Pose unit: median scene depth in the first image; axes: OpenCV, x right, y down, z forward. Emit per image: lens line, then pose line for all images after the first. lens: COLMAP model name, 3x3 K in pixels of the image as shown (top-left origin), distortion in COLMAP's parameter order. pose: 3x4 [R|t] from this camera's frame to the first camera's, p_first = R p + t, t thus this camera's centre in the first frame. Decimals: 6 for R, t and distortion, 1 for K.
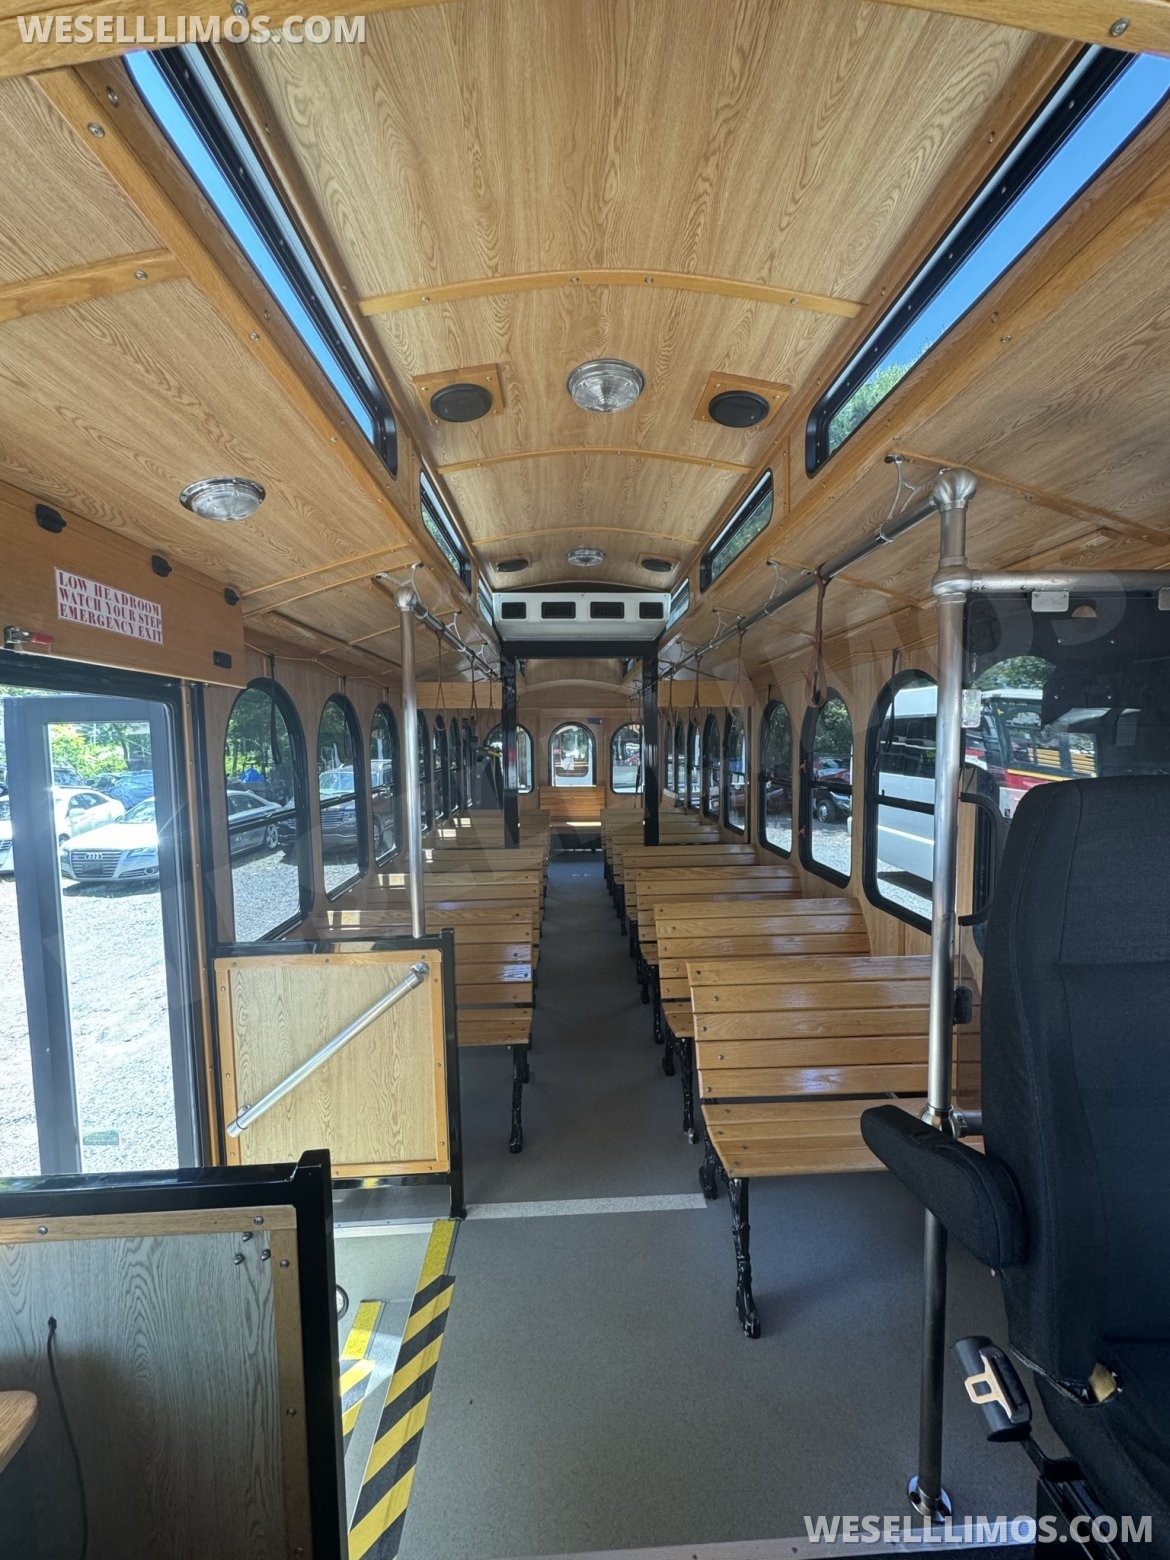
lens RADIAL K [[645.1, 0, 591.6], [0, 645.1, 786.9], [0, 0, 1]] dist [0.002103, 0.000416]
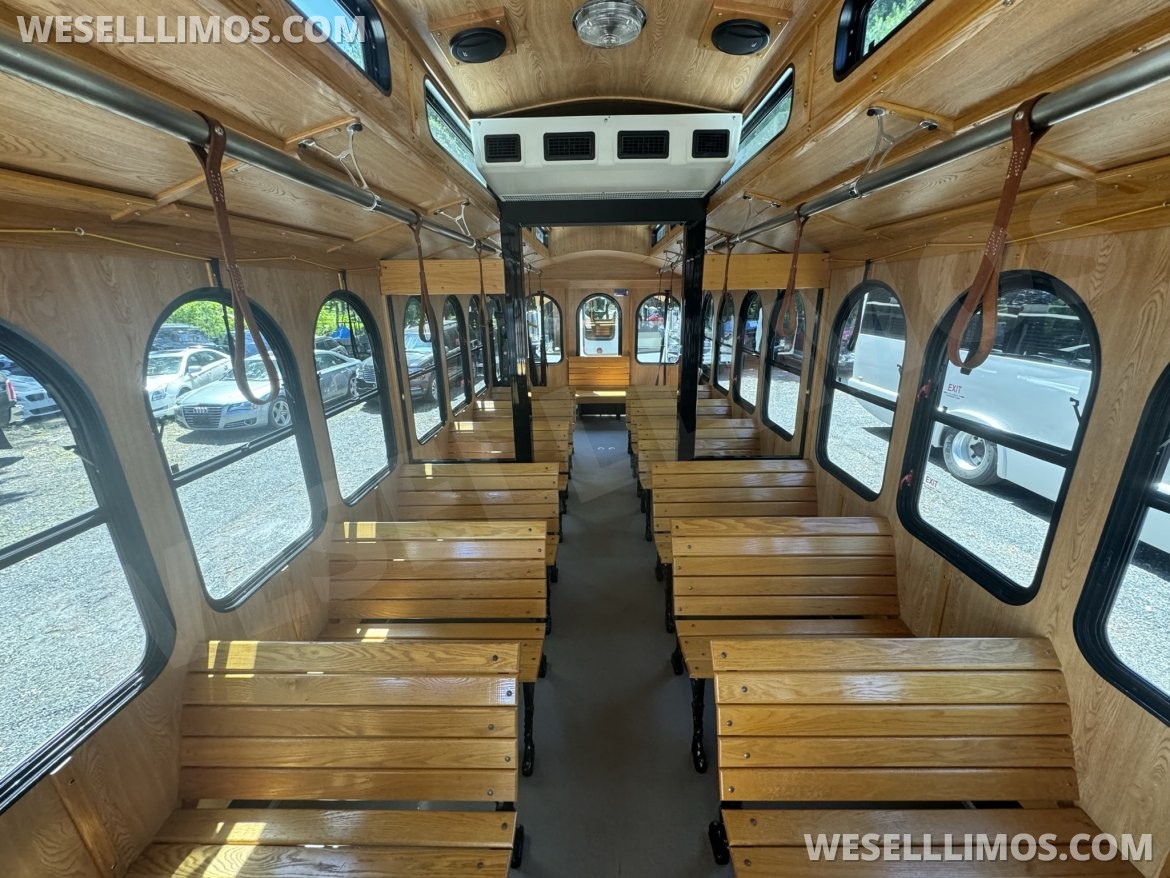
lens RADIAL K [[483.8, 0, 585.8], [0, 483.8, 447.1], [0, 0, 1]] dist [0.002103, 0.000416]
pose [[0.997950, 0.013916, -0.062469, 0.000632], [0.000636, 0.973869, 0.227111, -0.070199], [0.063997, -0.226685, 0.971863, 0.365840]]
